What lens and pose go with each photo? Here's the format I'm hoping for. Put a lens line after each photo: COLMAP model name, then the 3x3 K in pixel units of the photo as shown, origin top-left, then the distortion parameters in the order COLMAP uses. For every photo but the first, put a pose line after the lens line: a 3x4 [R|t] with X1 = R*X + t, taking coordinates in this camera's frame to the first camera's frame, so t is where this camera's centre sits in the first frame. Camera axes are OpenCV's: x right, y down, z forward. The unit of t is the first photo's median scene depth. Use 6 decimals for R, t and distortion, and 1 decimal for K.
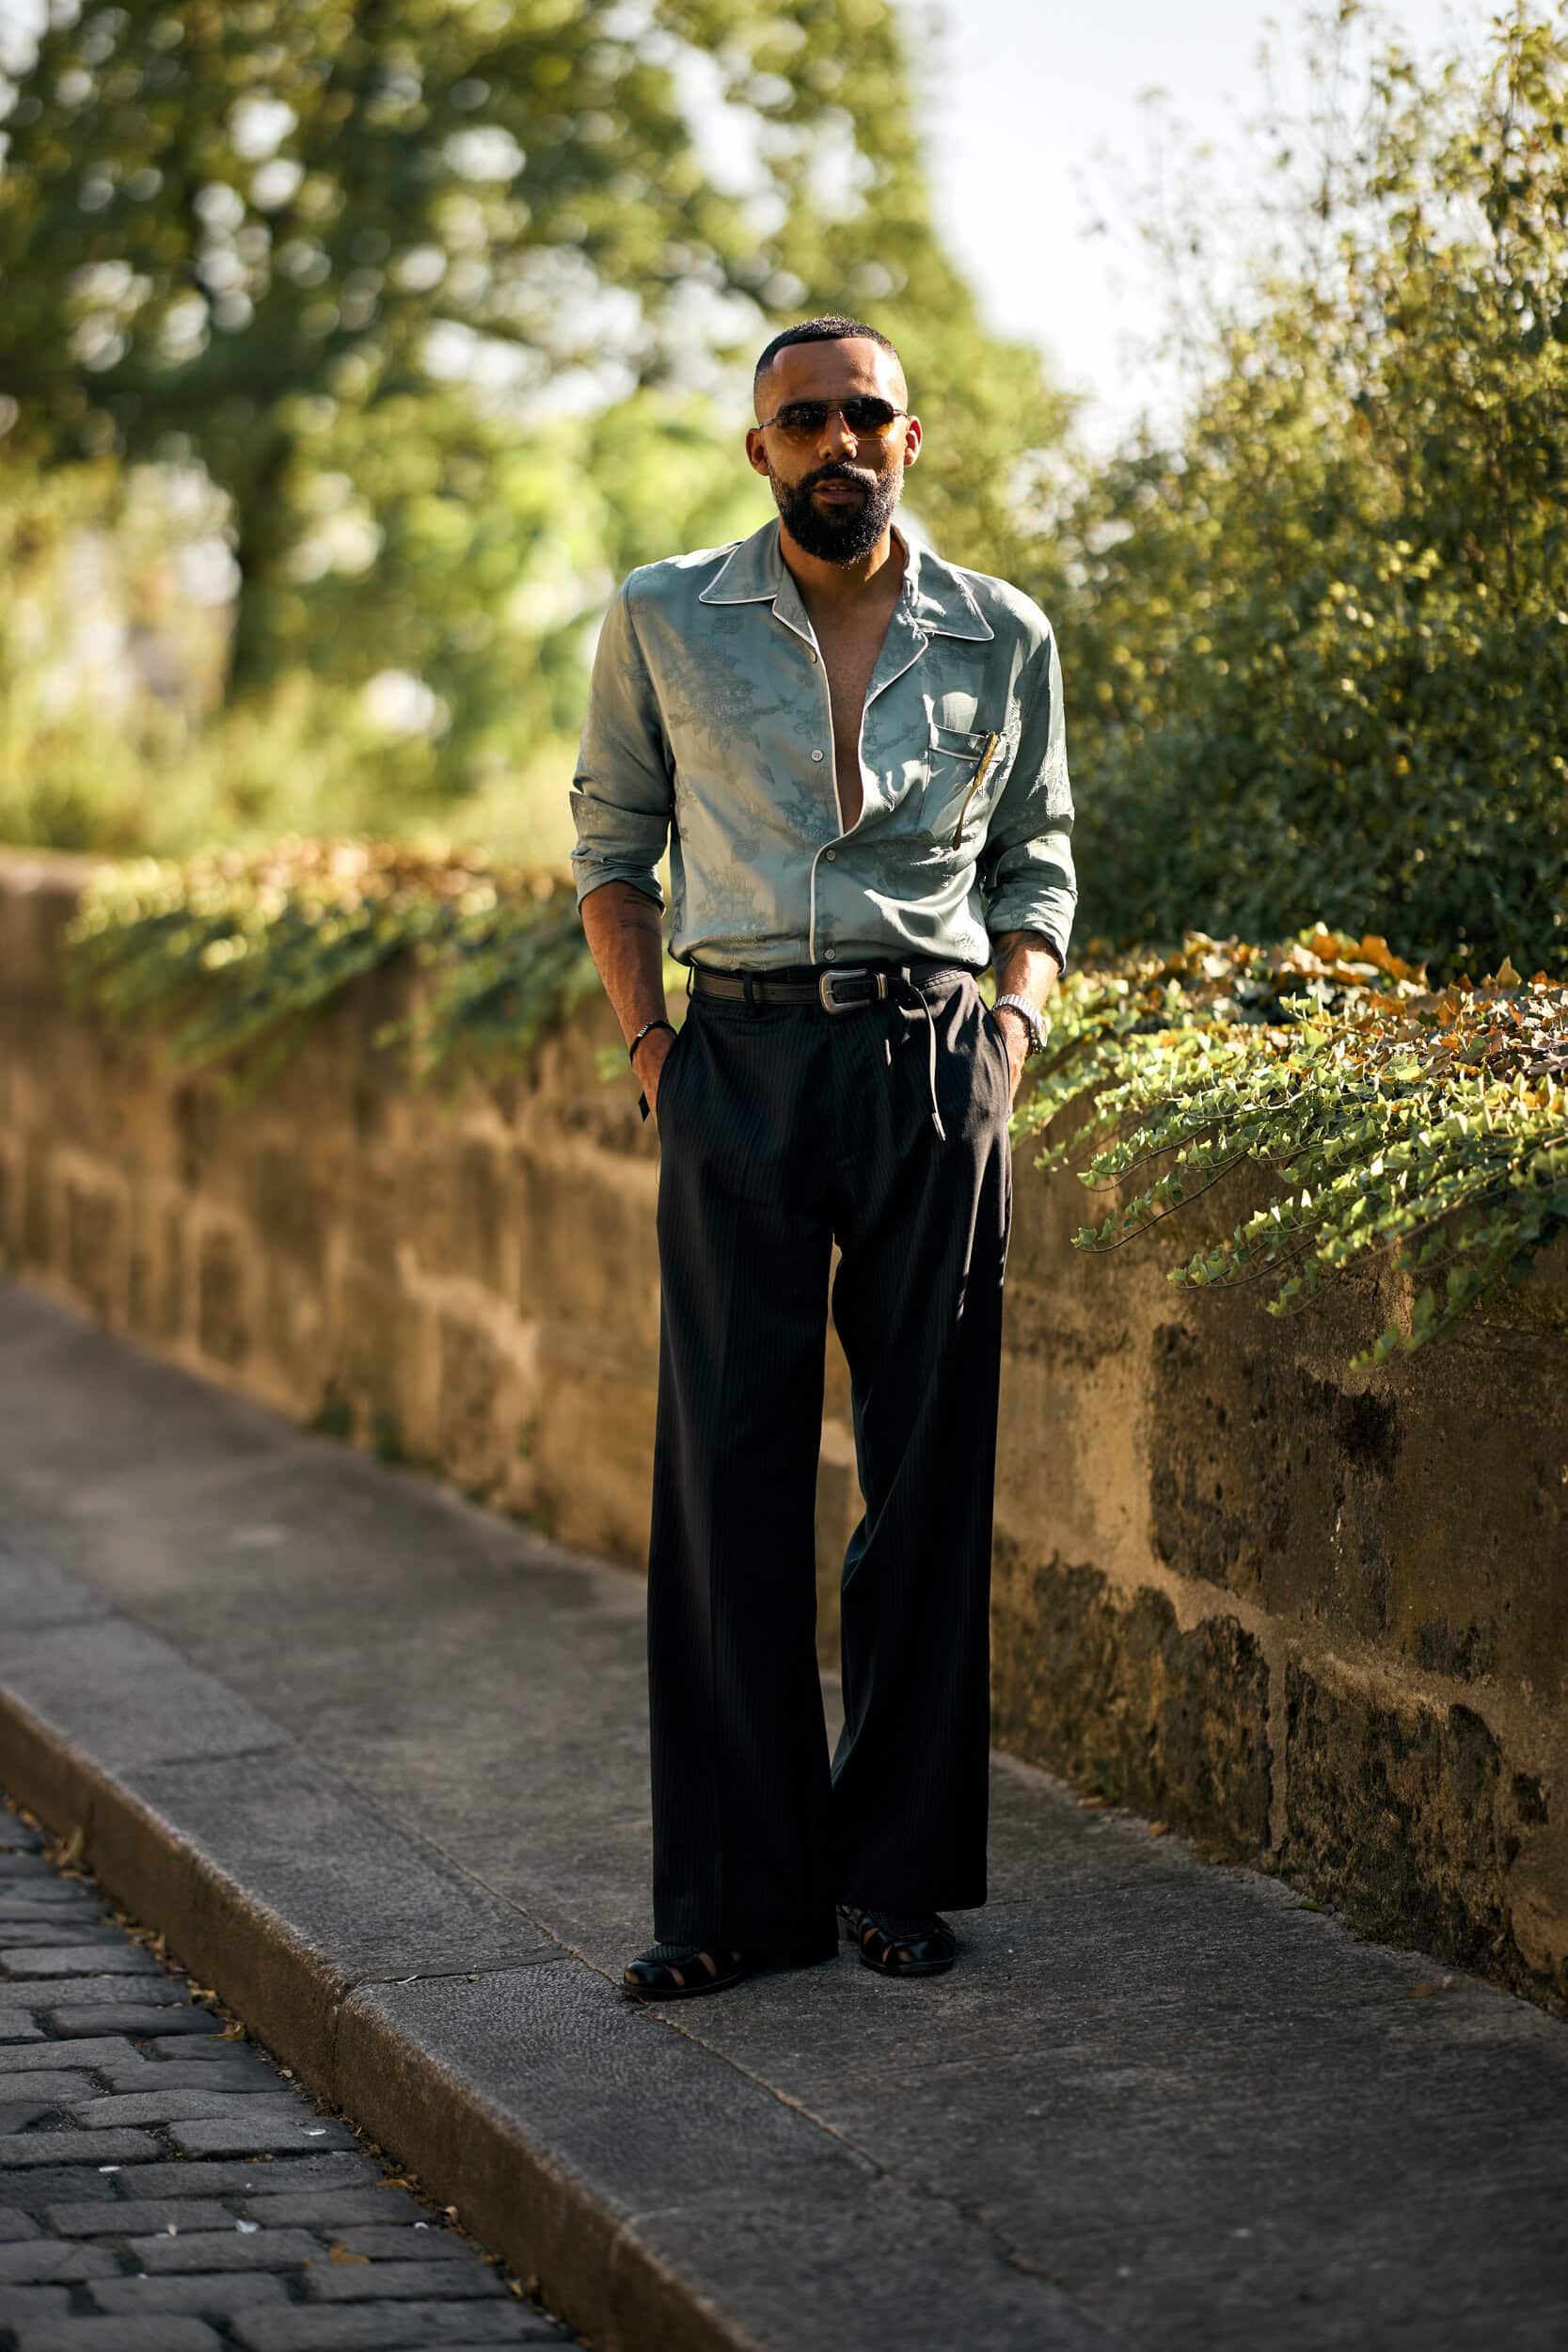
lens RADIAL K [[5630.9, 0, 774.7], [0, 5630.9, 1177.4], [0, 0, 1]] dist [0.037379, 0.000000]
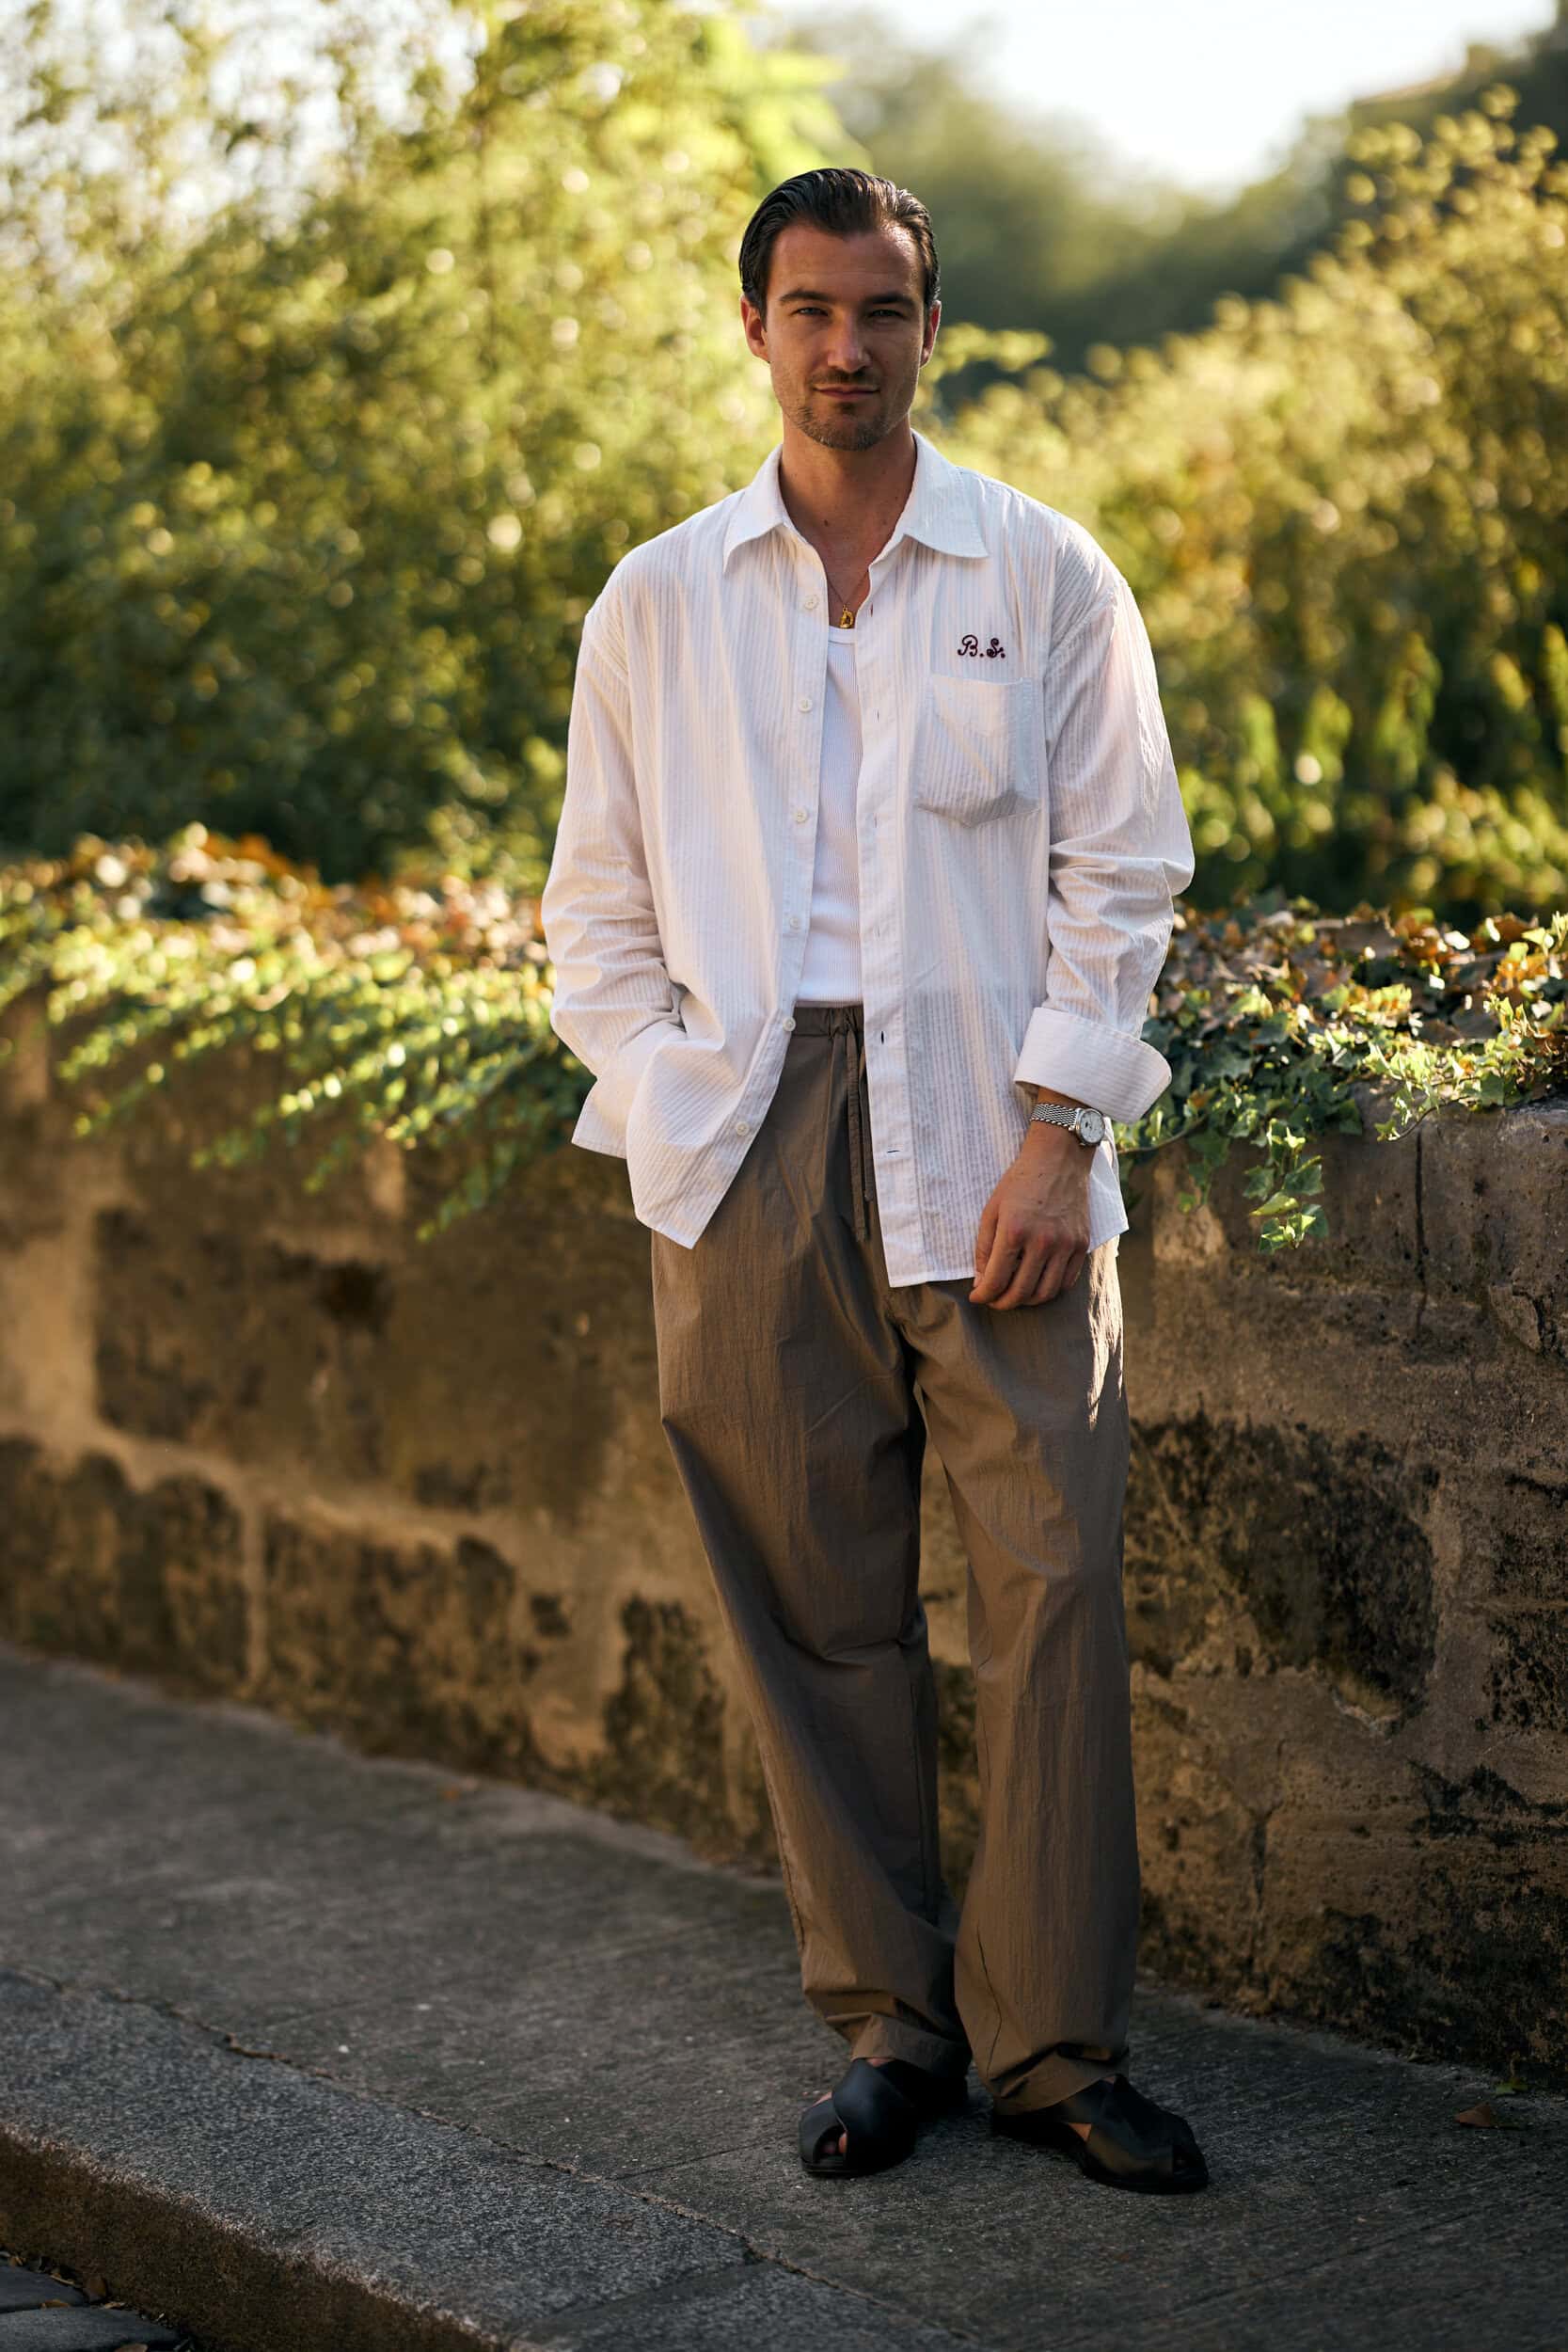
lens RADIAL K [[5630.9, 0, 794.9], [0, 5630.9, 1179.4], [0, 0, 1]] dist [0.037379, 0.000000]
pose [[0.950402, -0.036024, 0.308929, -0.142211], [0.029366, 0.999226, 0.026175, -0.003488], [-0.309633, -0.015805, 0.950725, -0.065845]]
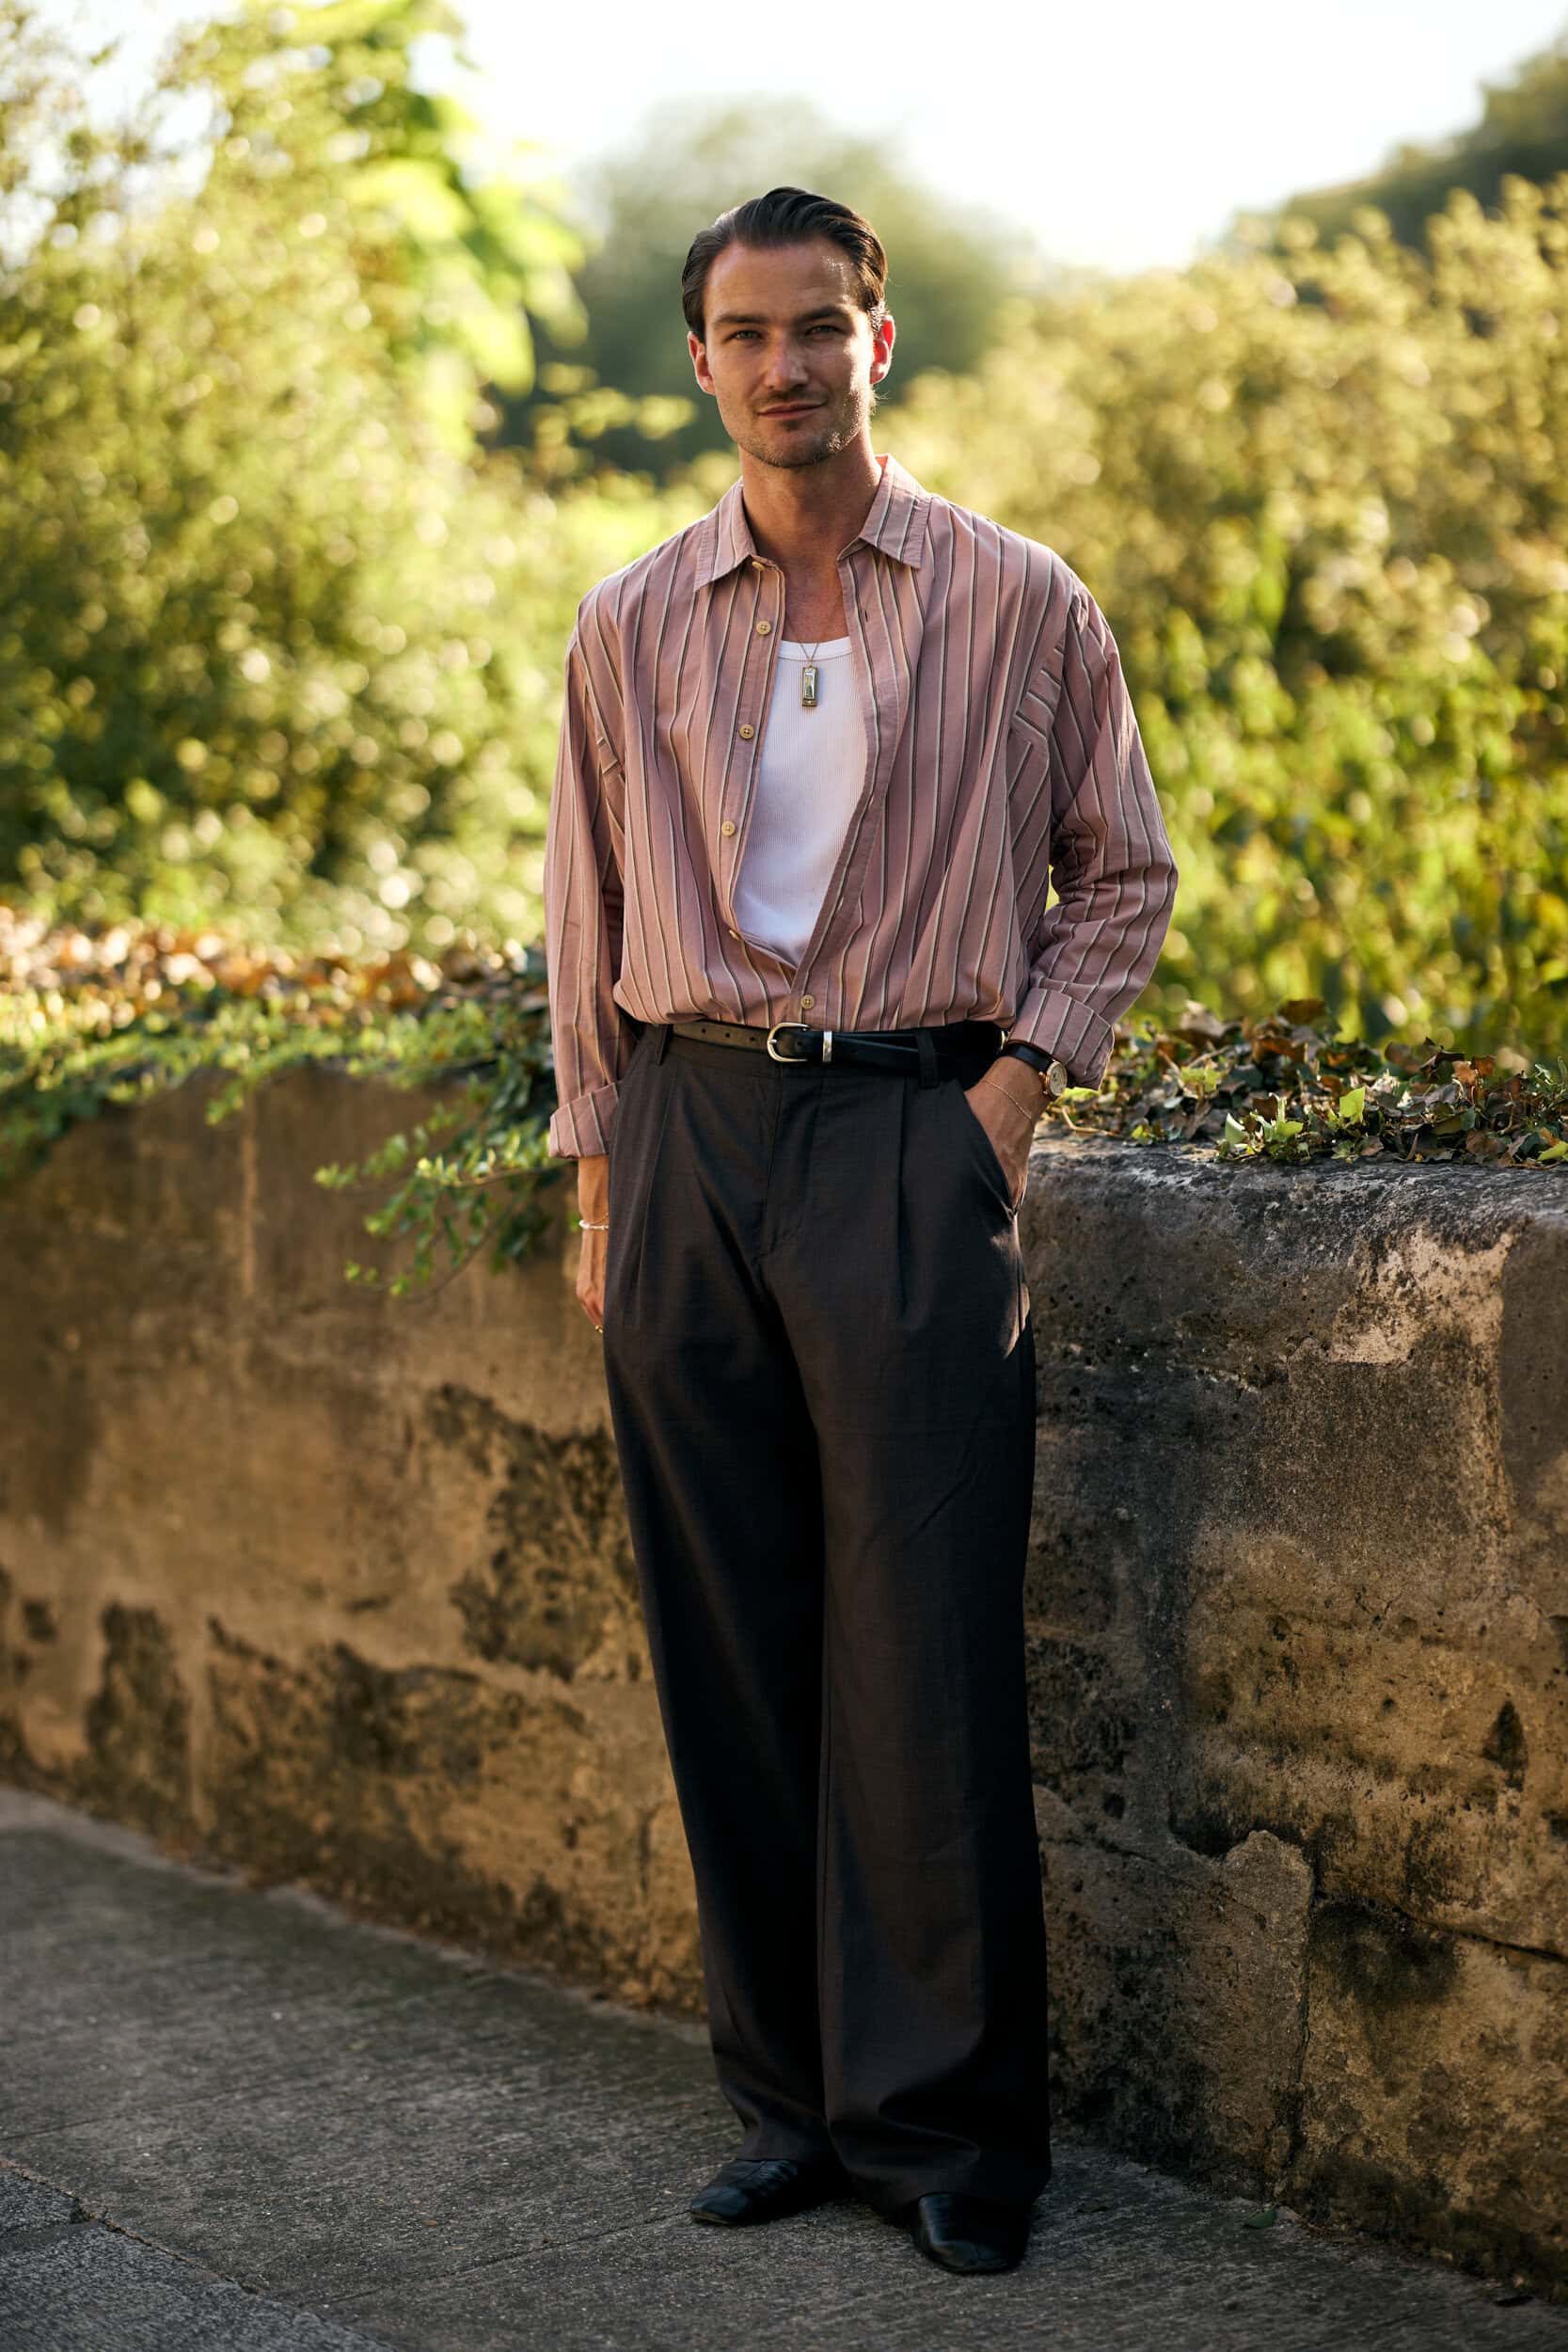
lens RADIAL K [[5630.9, 0, 772.2], [0, 5630.9, 1166.3], [0, 0, 1]] dist [0.037379, 0.000000]
pose [[0.946705, -0.010662, 0.321925, -0.083106], [0.007647, 0.999914, 0.010629, 0.005347], [-0.322011, -0.007601, 0.946706, -0.122843]]
